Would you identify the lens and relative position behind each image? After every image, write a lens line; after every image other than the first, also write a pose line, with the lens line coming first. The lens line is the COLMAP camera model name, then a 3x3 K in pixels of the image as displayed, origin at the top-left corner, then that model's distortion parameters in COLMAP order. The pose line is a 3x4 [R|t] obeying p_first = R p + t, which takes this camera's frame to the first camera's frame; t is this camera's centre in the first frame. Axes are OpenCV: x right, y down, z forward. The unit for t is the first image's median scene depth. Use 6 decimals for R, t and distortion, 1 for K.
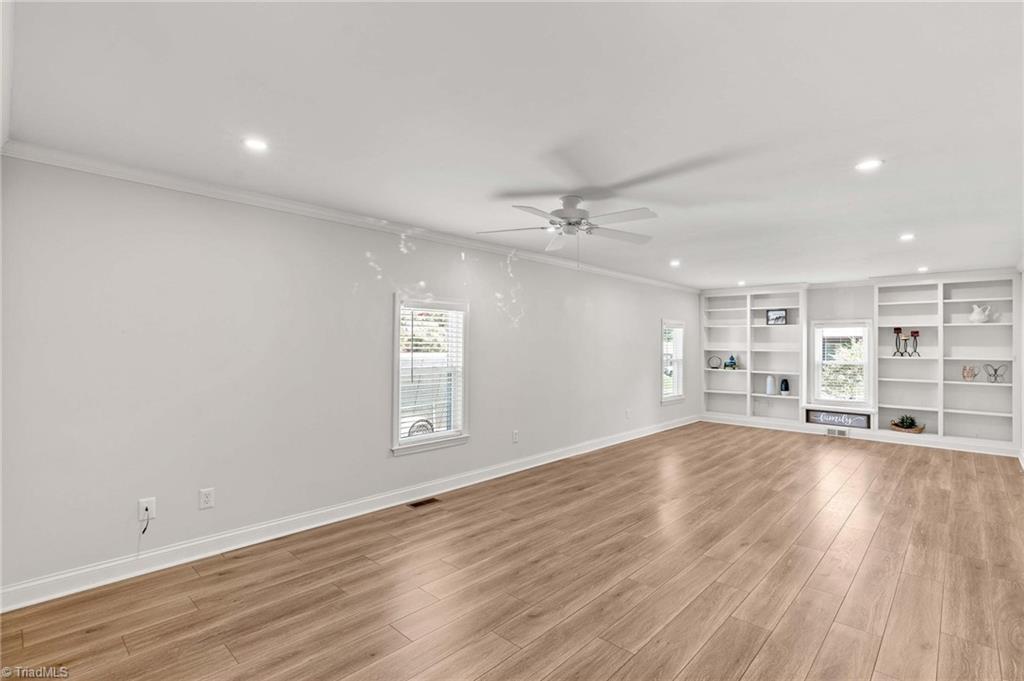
lens RADIAL K [[485.8, 0, 514.1], [0, 485.8, 339.0], [0, 0, 1]] dist [-0.023152, 0.006312]
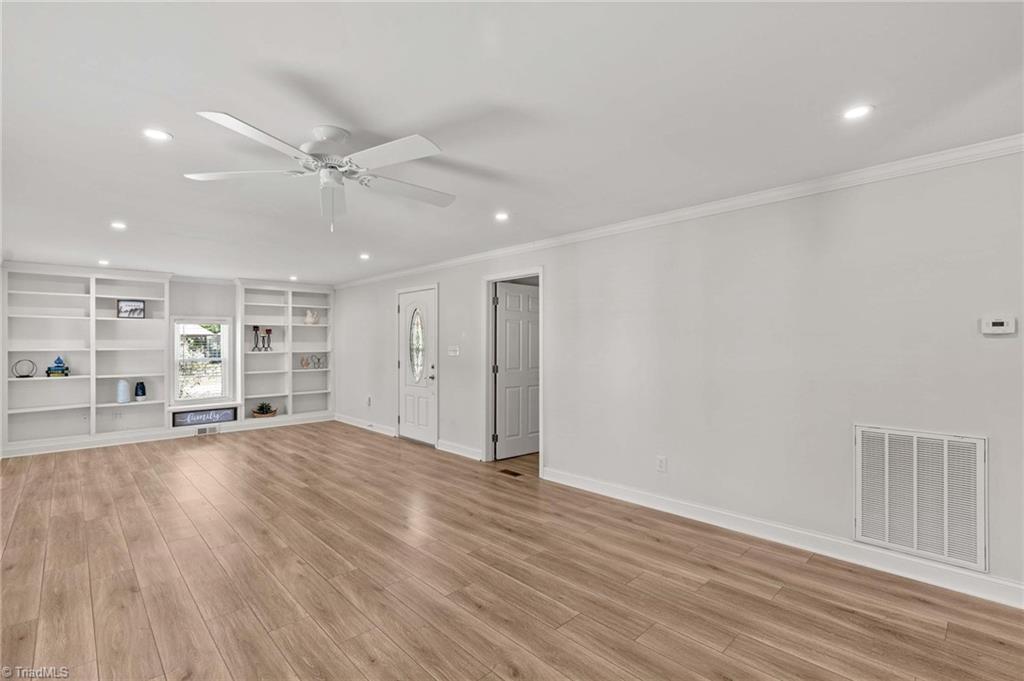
lens RADIAL K [[471.6, 0, 511.4], [0, 471.6, 344.0], [0, 0, 1]] dist [-0.018234, 0.007609]
pose [[0.056064, -0.011140, 0.998365, -0.273990], [-0.004286, 0.999926, 0.011399, 0.003626], [-0.998418, -0.004918, 0.056012, 0.355163]]
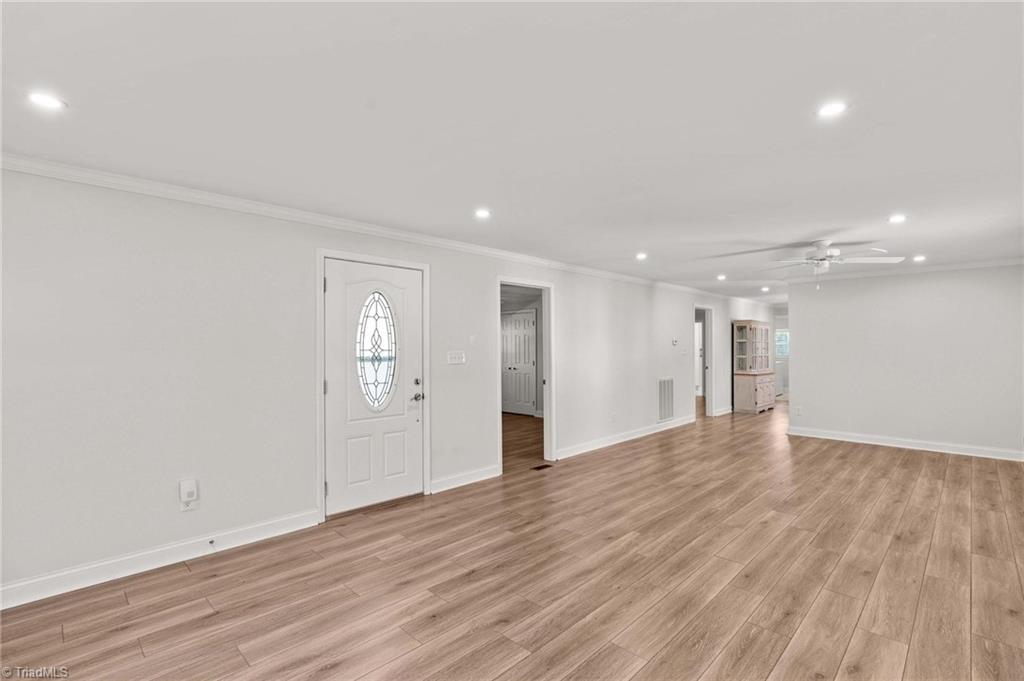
lens RADIAL K [[471.6, 0, 511.4], [0, 471.6, 344.0], [0, 0, 1]] dist [-0.018234, 0.007609]
pose [[-0.999712, -0.004194, 0.023613, 0.494829], [-0.004563, 0.999868, -0.015616, 0.017833], [-0.023544, -0.015719, -0.999599, 1.199834]]
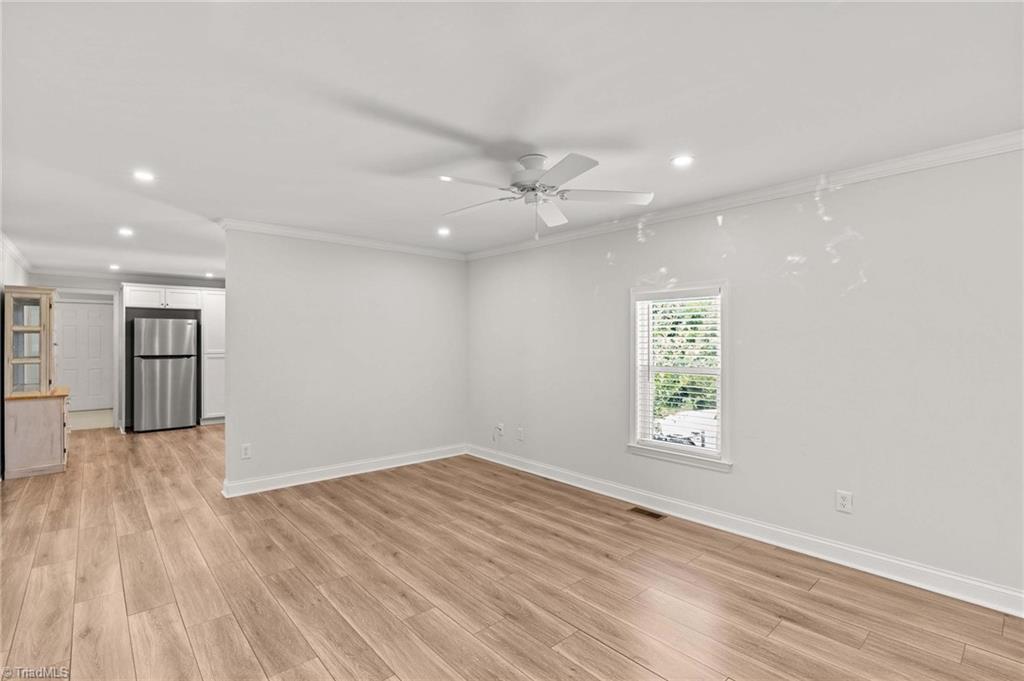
lens RADIAL K [[478.1, 0, 512.0], [0, 478.1, 340.5], [0, 0, 1]] dist [-0.018392, 0.007193]
pose [[-0.089528, -0.006421, -0.995964, 0.459770], [0.008423, 0.999939, -0.007203, 0.010988], [0.995949, -0.009033, -0.089469, 0.521716]]
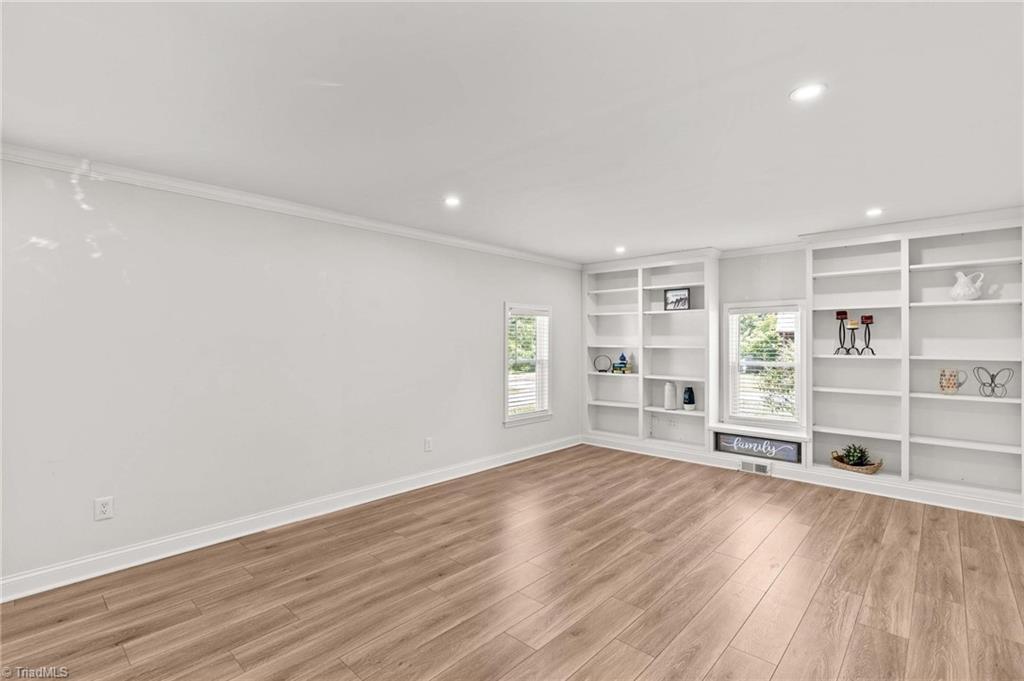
lens RADIAL K [[478.1, 0, 512.0], [0, 478.1, 340.5], [0, 0, 1]] dist [-0.018392, 0.007193]
pose [[0.999934, -0.005610, 0.009978, 0.354773], [0.005537, 0.999957, 0.007412, 0.009827], [-0.010019, -0.007356, 0.999923, 0.368294]]
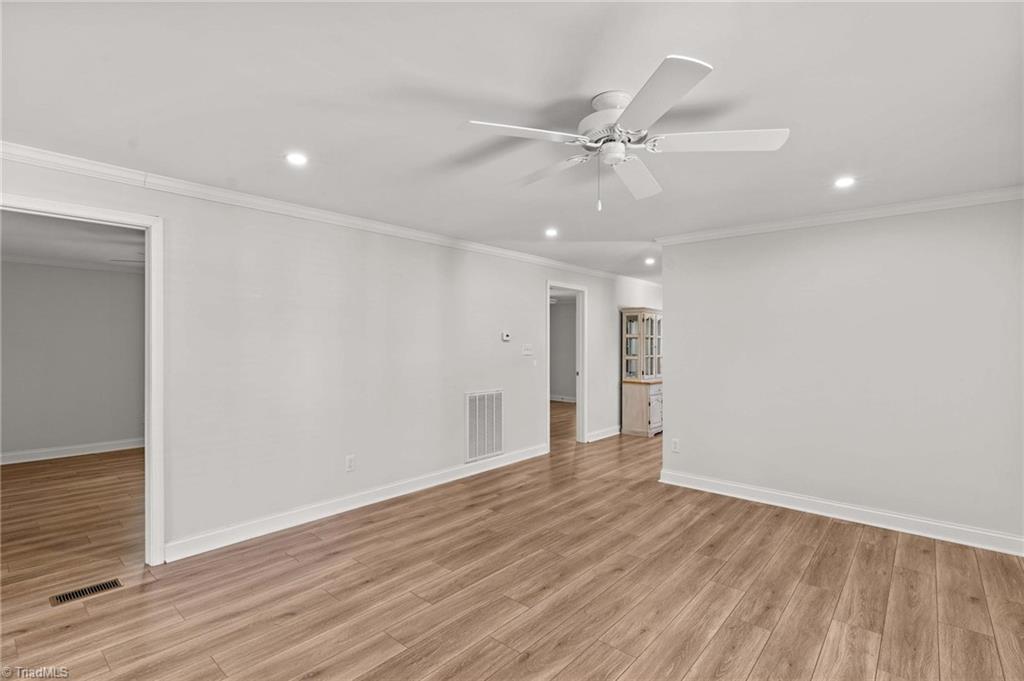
lens RADIAL K [[480.5, 0, 509.8], [0, 480.5, 346.2], [0, 0, 1]] dist [-0.020204, 0.008356]
pose [[-0.999370, -0.010547, -0.033881, 0.130469], [-0.010466, 0.999942, -0.002587, 0.010242], [0.033906, -0.002231, -0.999423, 0.799572]]
